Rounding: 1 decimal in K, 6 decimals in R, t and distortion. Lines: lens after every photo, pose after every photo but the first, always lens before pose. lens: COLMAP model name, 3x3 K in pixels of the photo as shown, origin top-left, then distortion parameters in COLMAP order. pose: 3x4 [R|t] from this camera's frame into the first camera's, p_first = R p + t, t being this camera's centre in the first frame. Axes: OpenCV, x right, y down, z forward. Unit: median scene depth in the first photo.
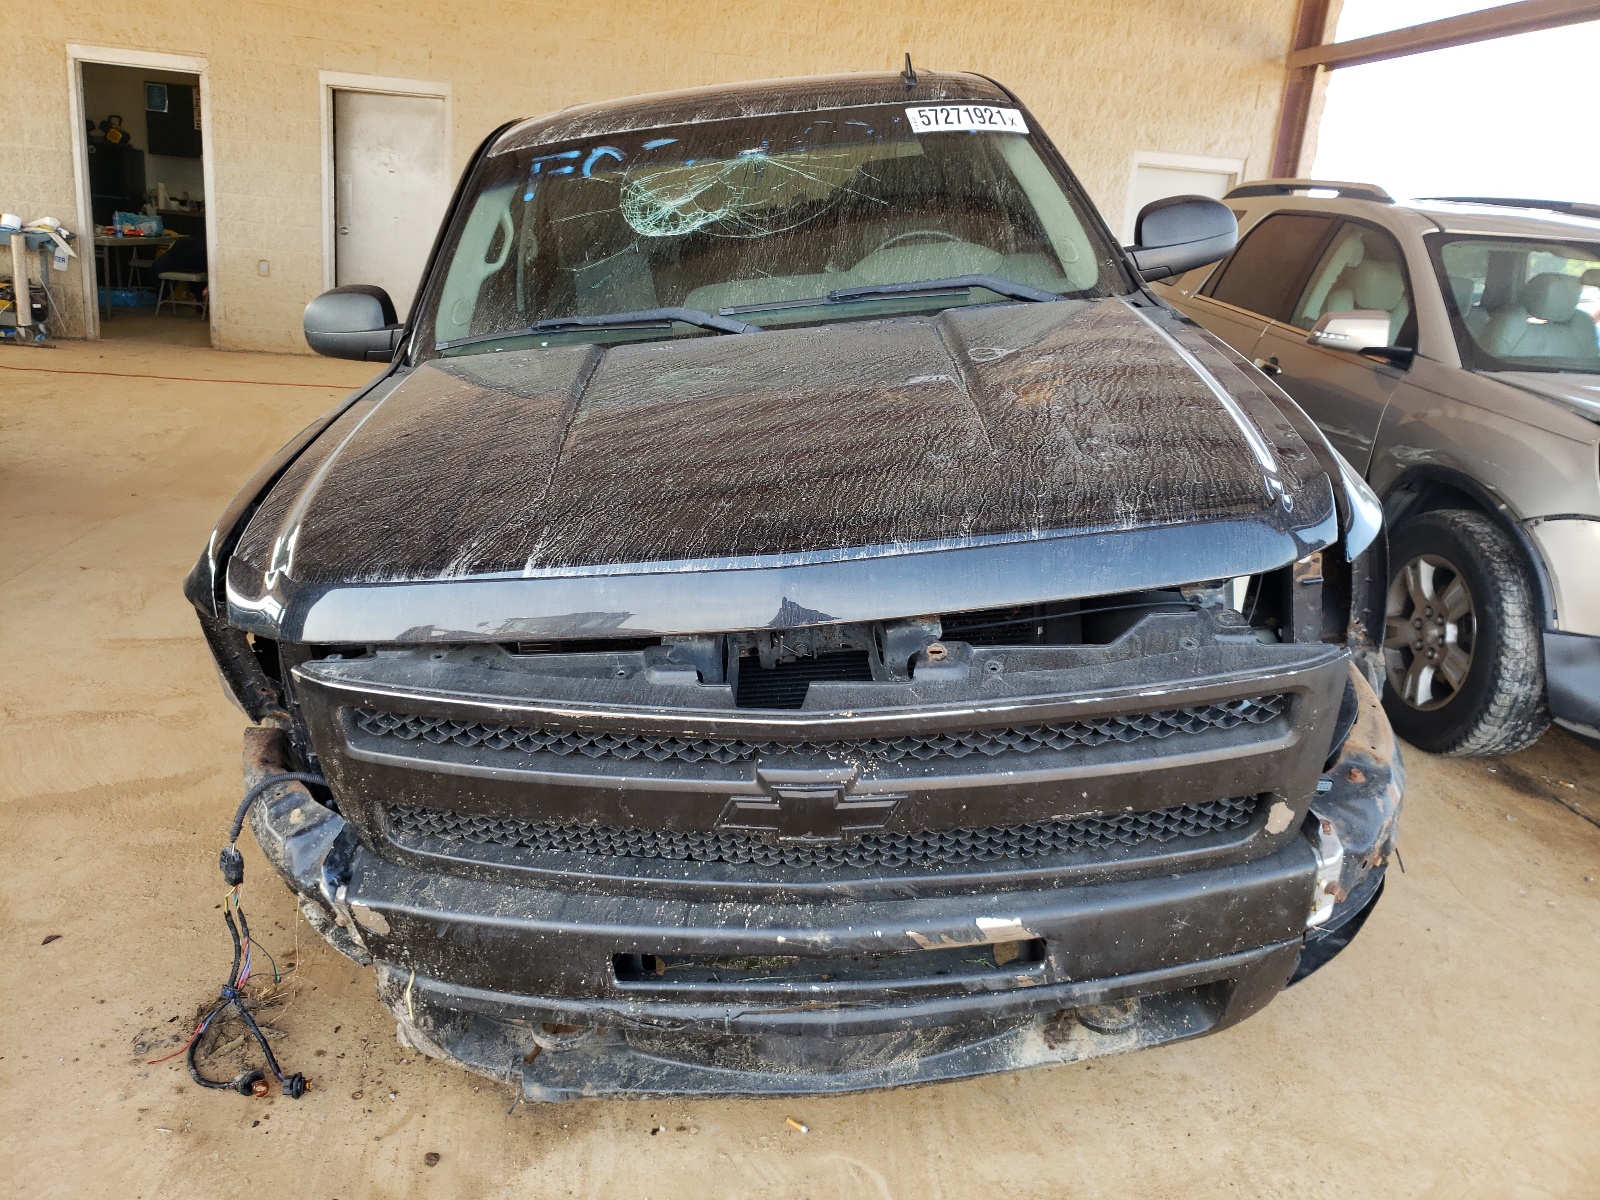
lens RADIAL K [[1247.4, 0, 803.7], [0, 1247.4, 582.5], [0, 0, 1]] dist [-0.007000, -0.003789]
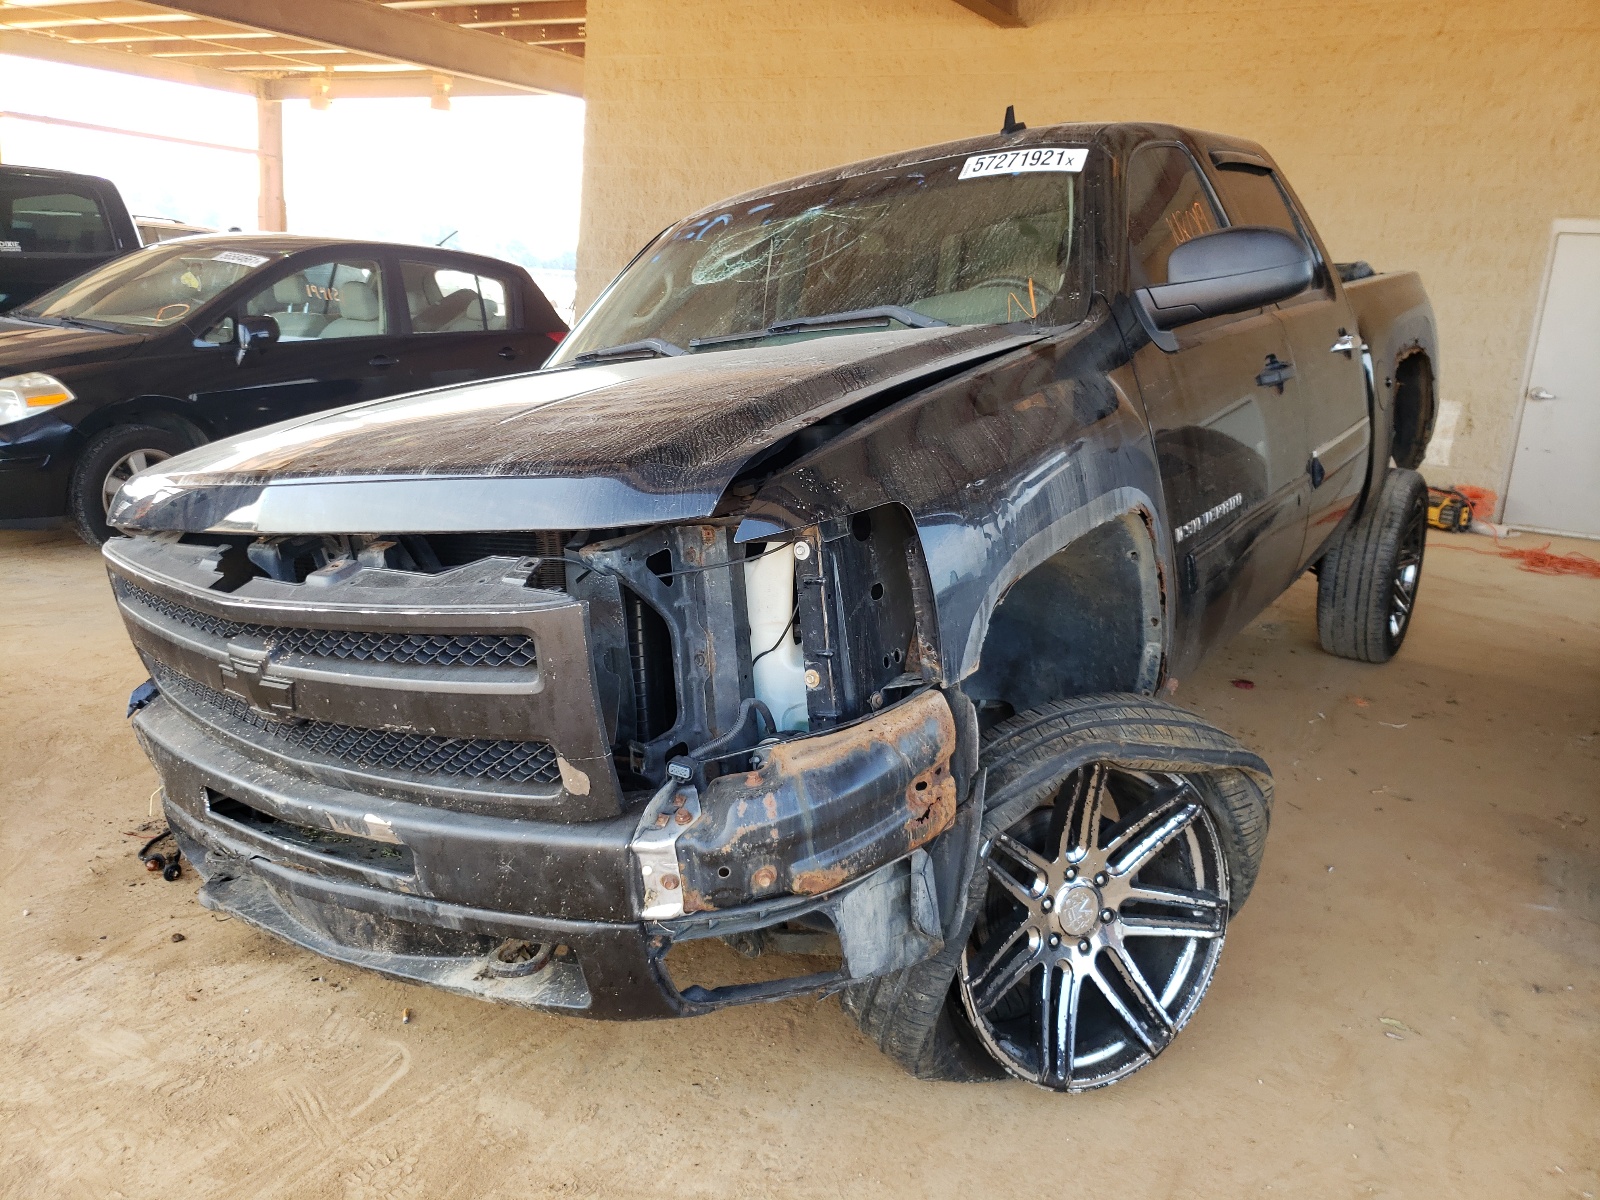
lens RADIAL K [[1247.4, 0, 803.7], [0, 1247.4, 582.5], [0, 0, 1]] dist [-0.007000, -0.003789]
pose [[0.808493, 0.098717, -0.580168, 1.036014], [-0.158388, 0.985956, -0.052959, 0.057182], [0.566792, 0.134709, 0.812774, 0.264906]]
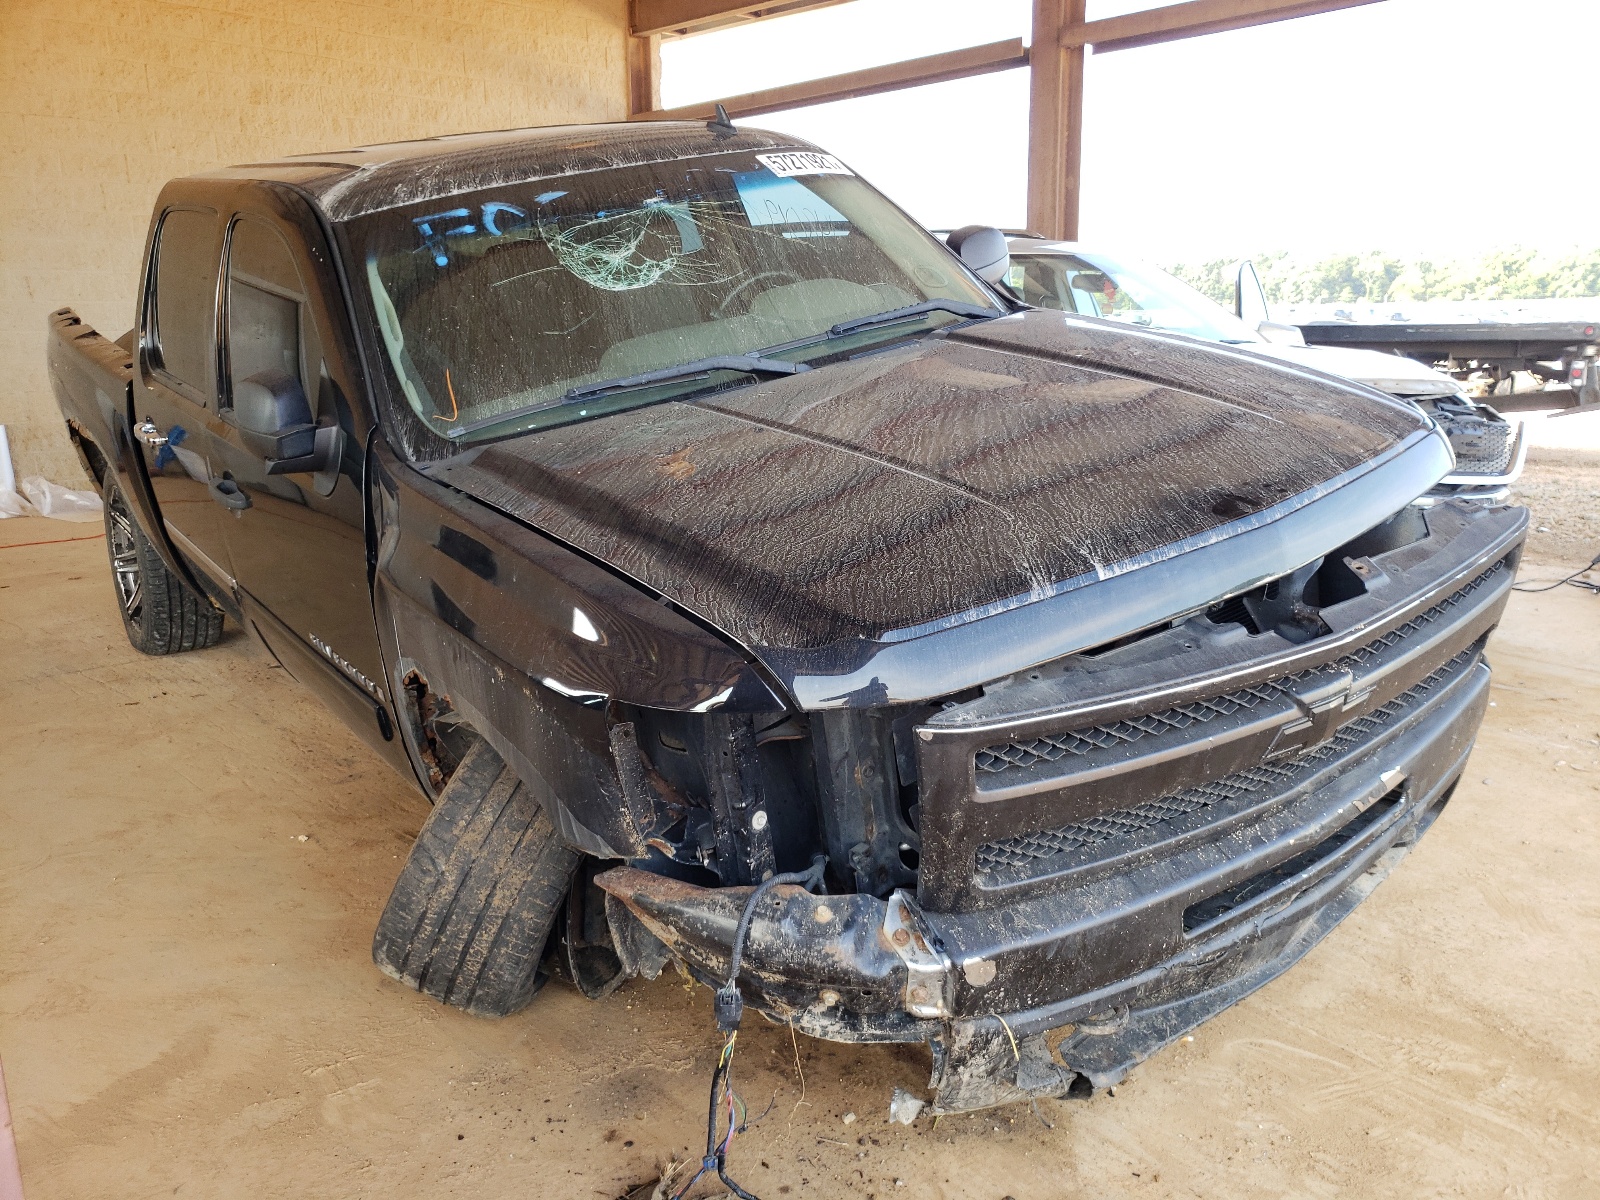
lens RADIAL K [[1234.4, 0, 800.0], [0, 1234.4, 600.0], [0, 0, 1]] dist [0.030921, -0.003444]
pose [[0.815805, -0.211037, 0.538447, -0.945027], [0.229823, 0.972672, 0.033020, -0.075924], [-0.530701, 0.096810, 0.842012, 0.245533]]
